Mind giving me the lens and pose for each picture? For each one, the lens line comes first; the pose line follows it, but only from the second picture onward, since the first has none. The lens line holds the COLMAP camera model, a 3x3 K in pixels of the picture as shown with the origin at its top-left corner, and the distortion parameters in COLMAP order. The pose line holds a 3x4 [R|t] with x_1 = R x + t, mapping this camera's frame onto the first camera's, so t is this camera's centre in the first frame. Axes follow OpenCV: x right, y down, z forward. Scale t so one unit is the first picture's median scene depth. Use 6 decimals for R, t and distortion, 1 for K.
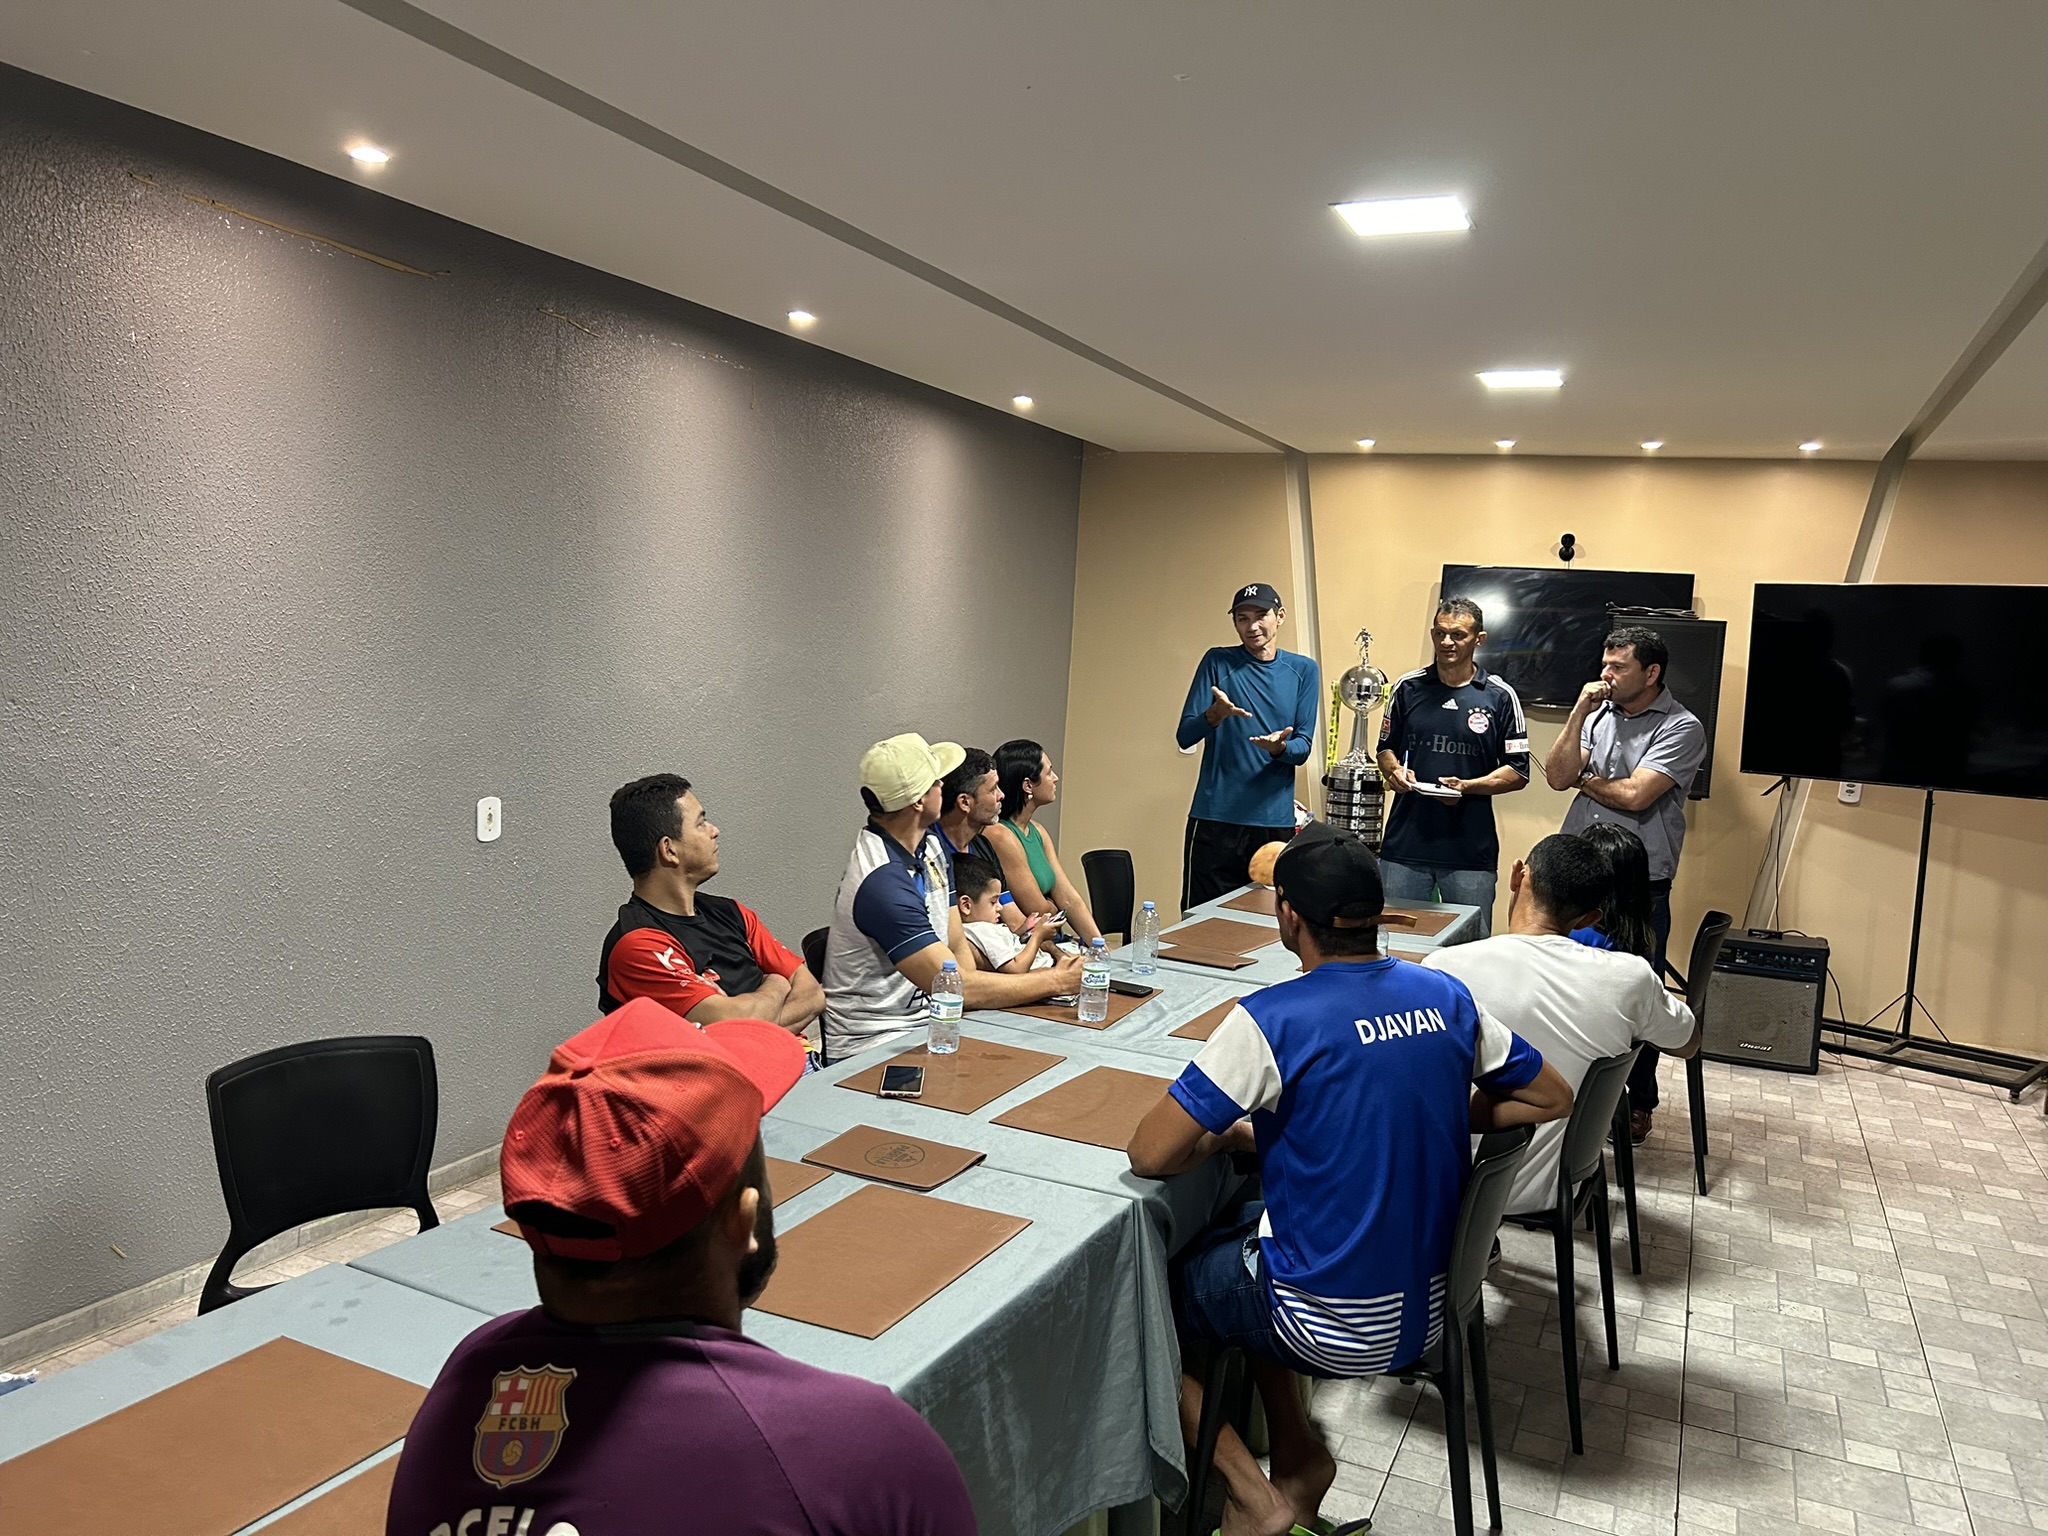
lens RADIAL K [[1526.7, 0, 1033.3], [0, 1526.7, 787.2], [0, 0, 1]] dist [0.060287, -0.059264]
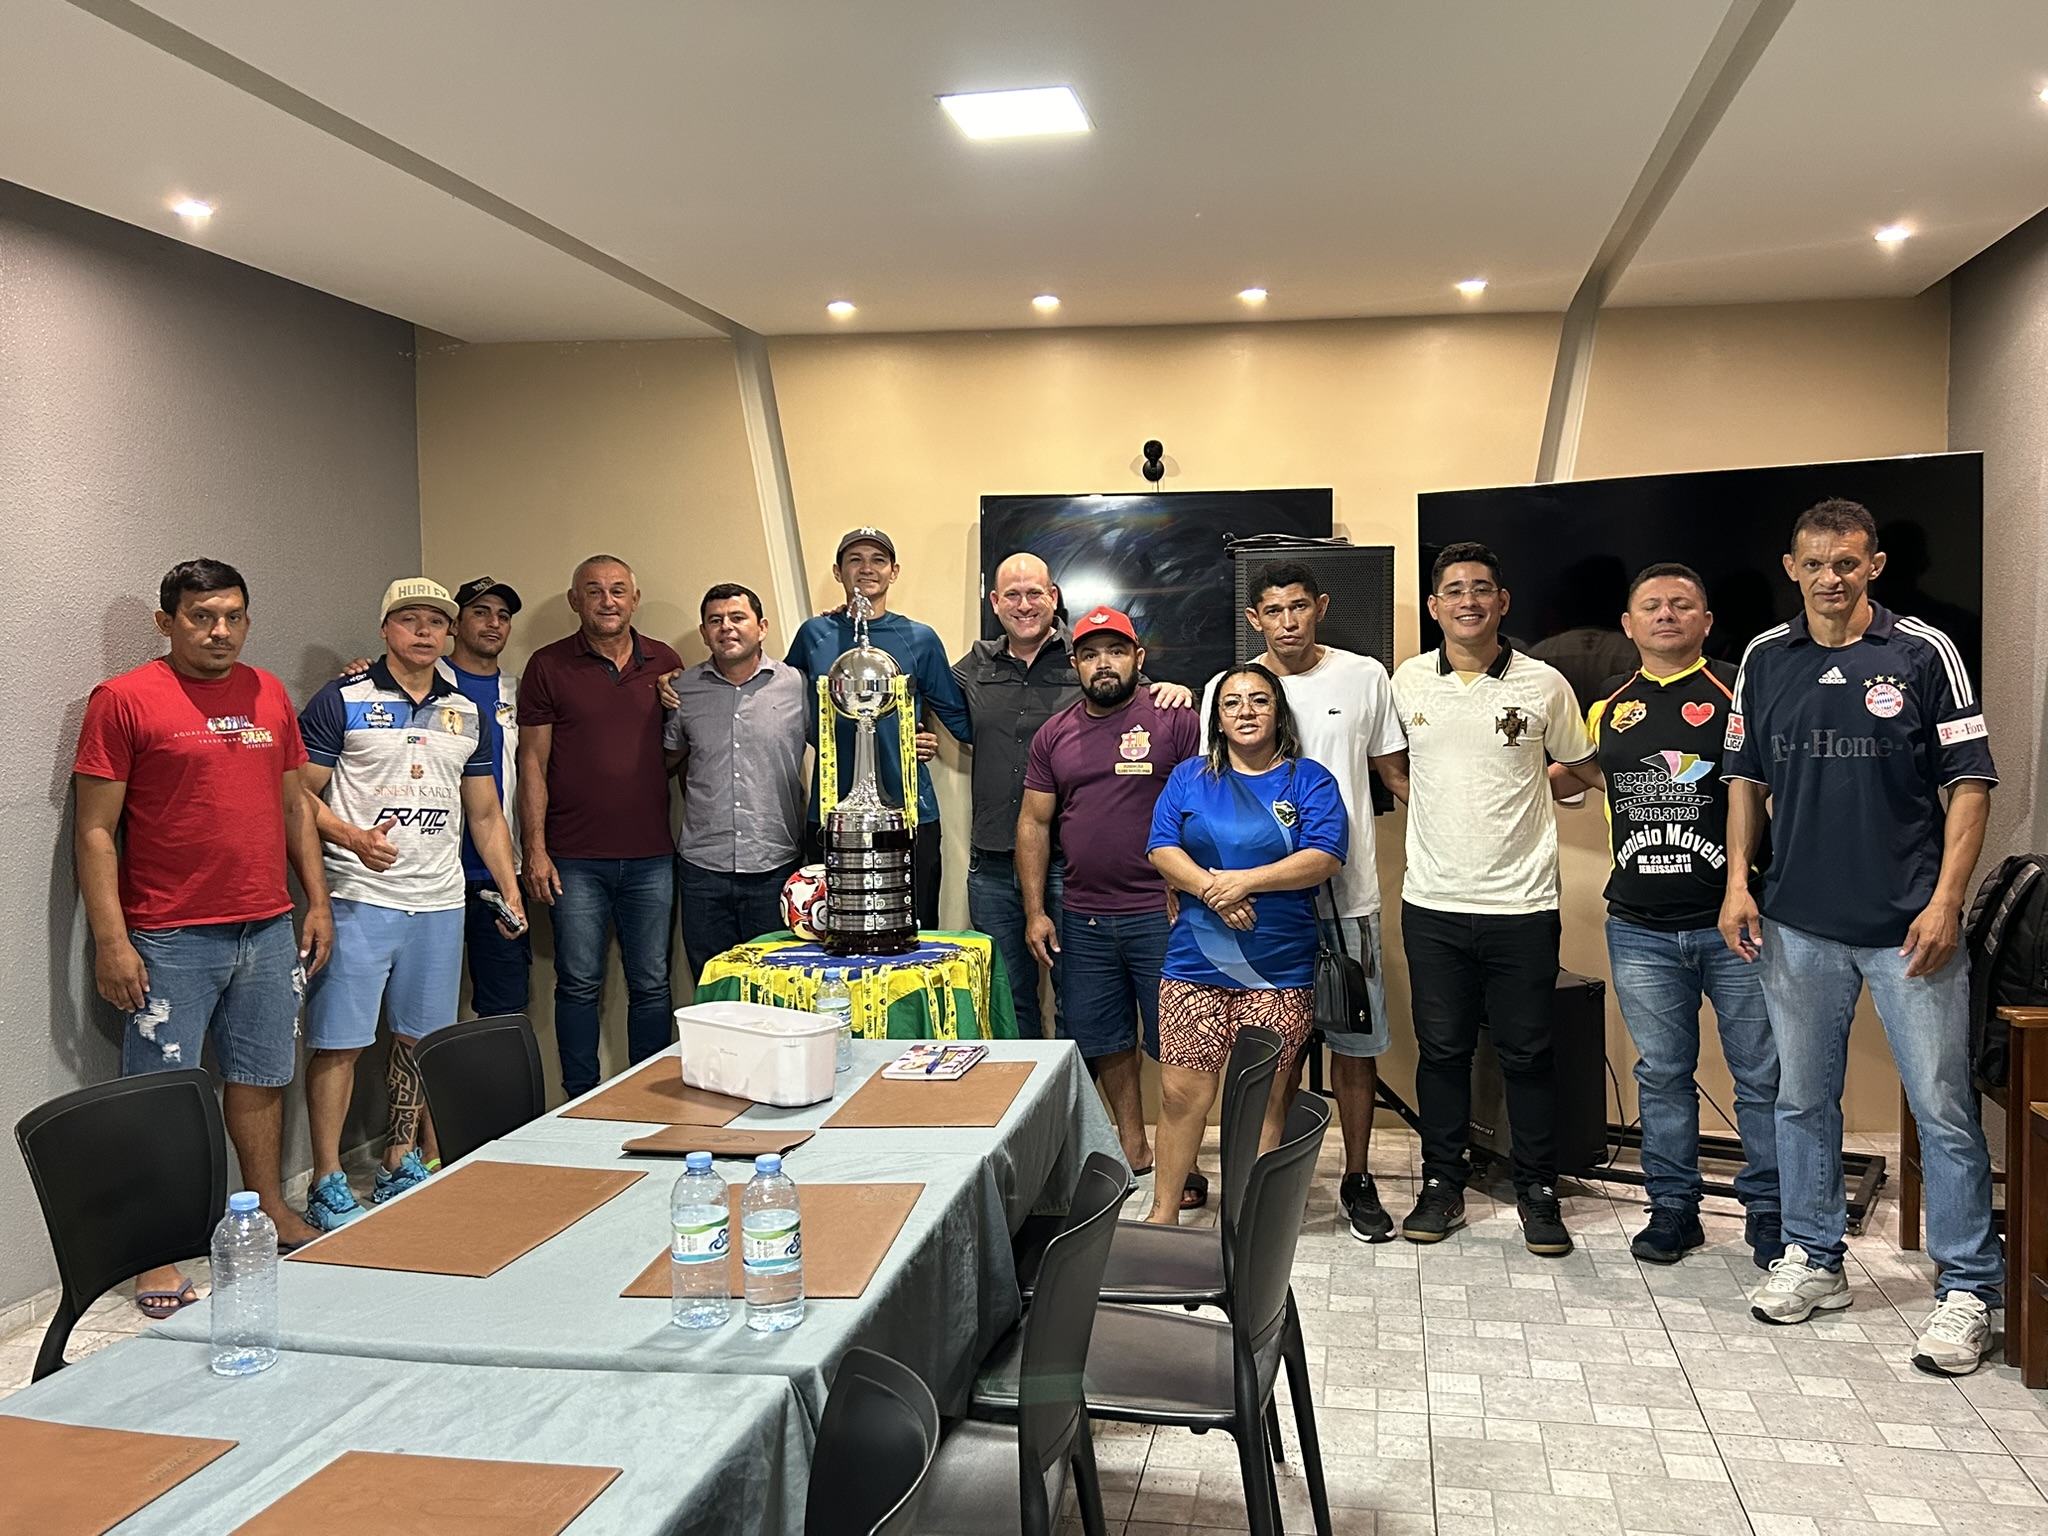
lens RADIAL K [[1729.5, 0, 1035.4], [0, 1729.5, 757.2], [0, 0, 1]] dist [0.052209, -0.049010]
pose [[0.970969, -0.078262, 0.226039, 0.129368], [0.088757, 0.995379, -0.036631, -0.003123], [-0.222128, 0.055630, 0.973429, 0.315734]]
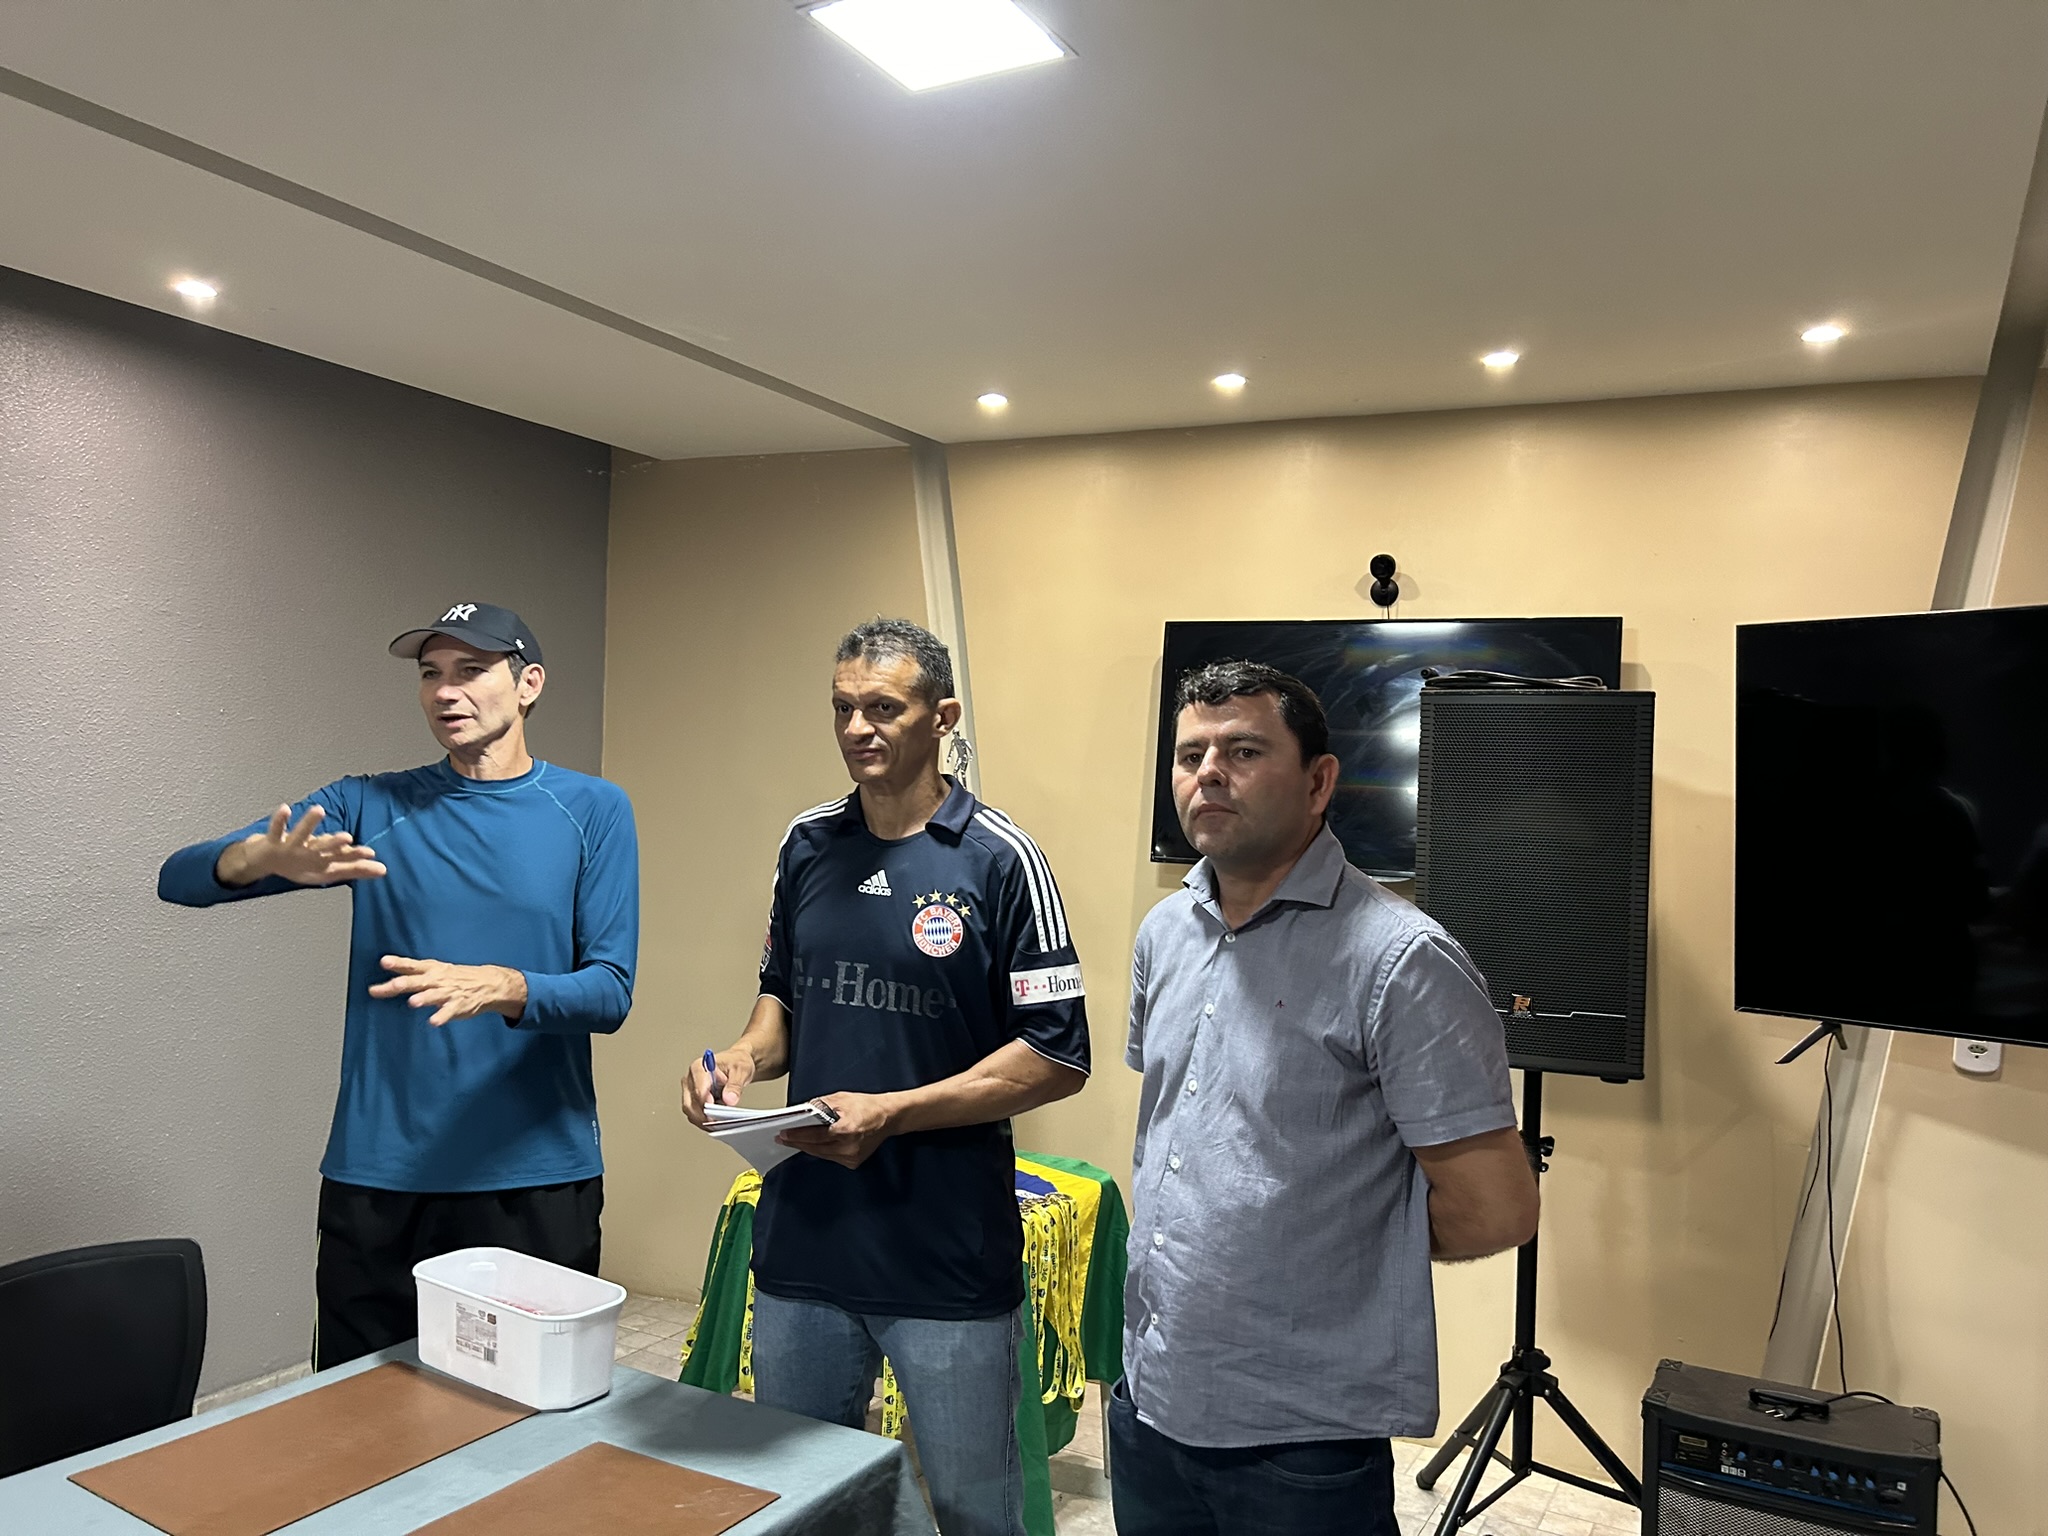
lens RADIAL K [[1526.7, 0, 1000.7], [0, 1526.7, 780.3], [0, 0, 1]] dist [0.060287, -0.059264]
pose [[0.995347, -0.020058, -0.094242, 0.298326], [0.009140, 0.993336, -0.114889, -0.030157], [0.095918, 0.113493, 0.988898, 0.528901]]
